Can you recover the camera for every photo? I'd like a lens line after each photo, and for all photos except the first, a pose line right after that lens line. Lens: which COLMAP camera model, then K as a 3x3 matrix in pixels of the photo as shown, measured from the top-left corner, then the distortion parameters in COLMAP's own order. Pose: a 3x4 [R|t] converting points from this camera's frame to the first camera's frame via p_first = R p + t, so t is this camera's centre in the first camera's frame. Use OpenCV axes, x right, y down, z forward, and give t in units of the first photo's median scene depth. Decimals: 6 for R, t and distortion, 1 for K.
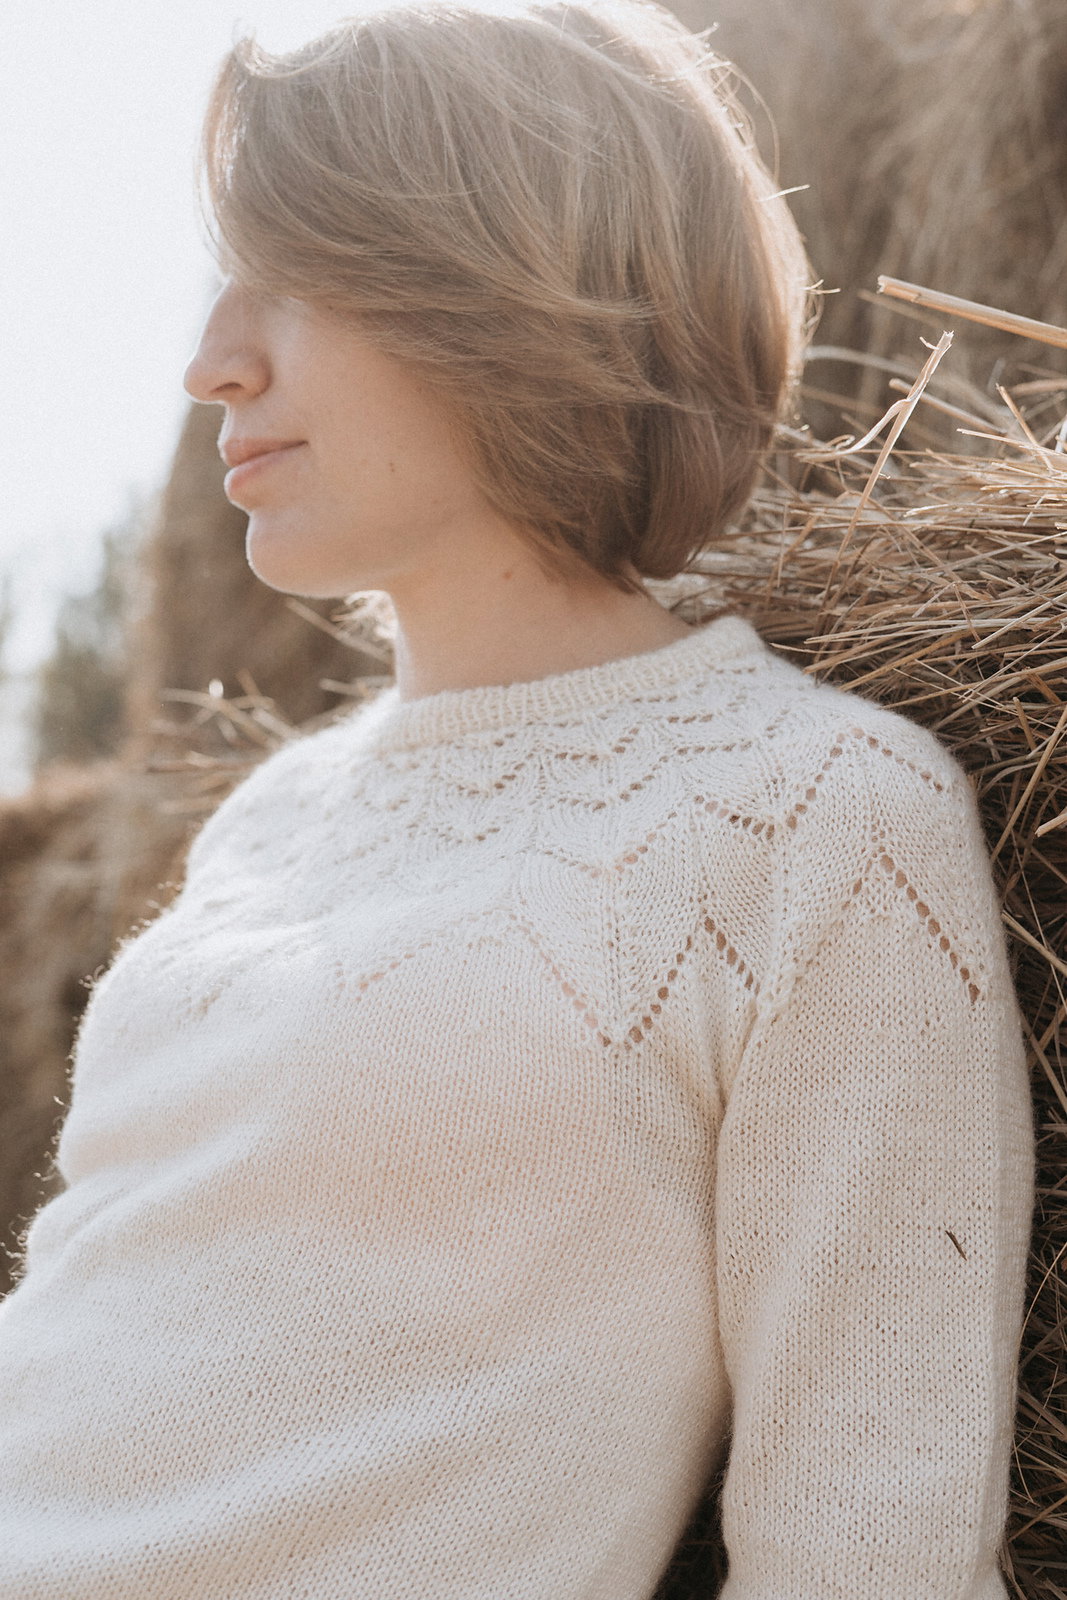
lens RADIAL K [[2481.0, 0, 533.5], [0, 2481.0, 800.0], [0, 0, 1]] dist [-0.015279, 0.021269]
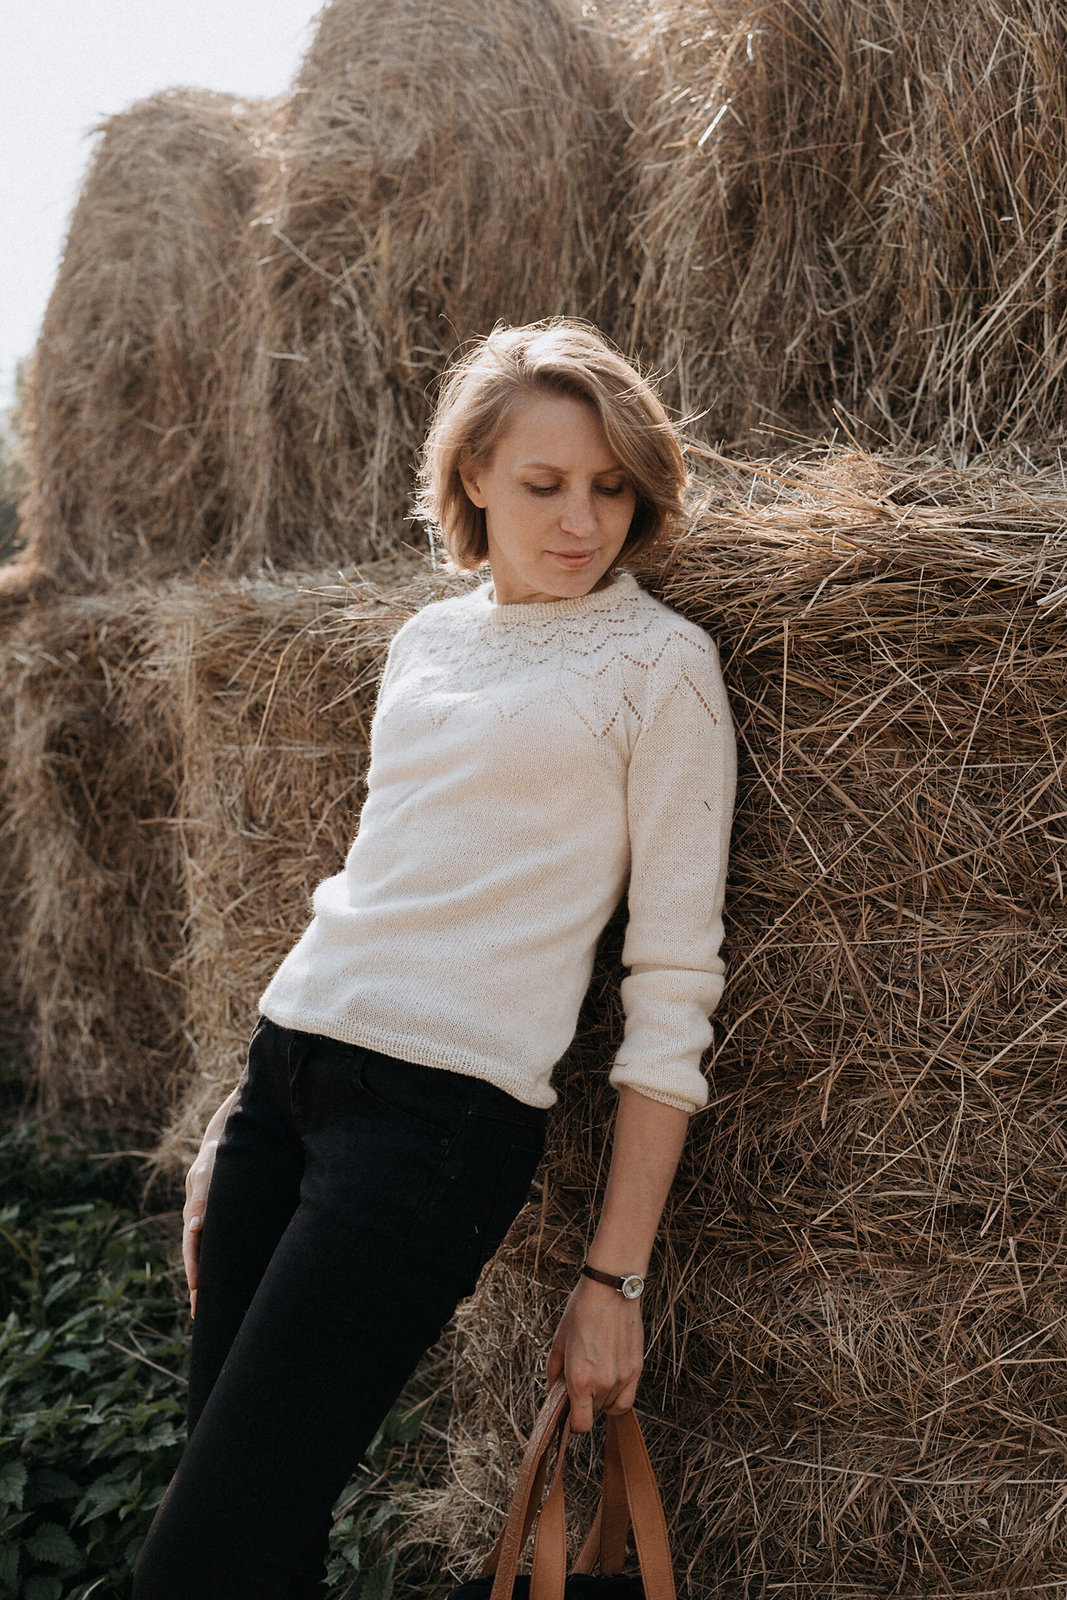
lens RADIAL K [[2481.0, 0, 533.5], [0, 2481.0, 800.0], [0, 0, 1]] dist [-0.015279, 0.021269]
pose [[0.995661, -0.020728, 0.090722, -0.293330], [0.006163, 0.987426, 0.157964, -0.280046], [-0.092855, -0.156720, 0.983268, -1.813718]]
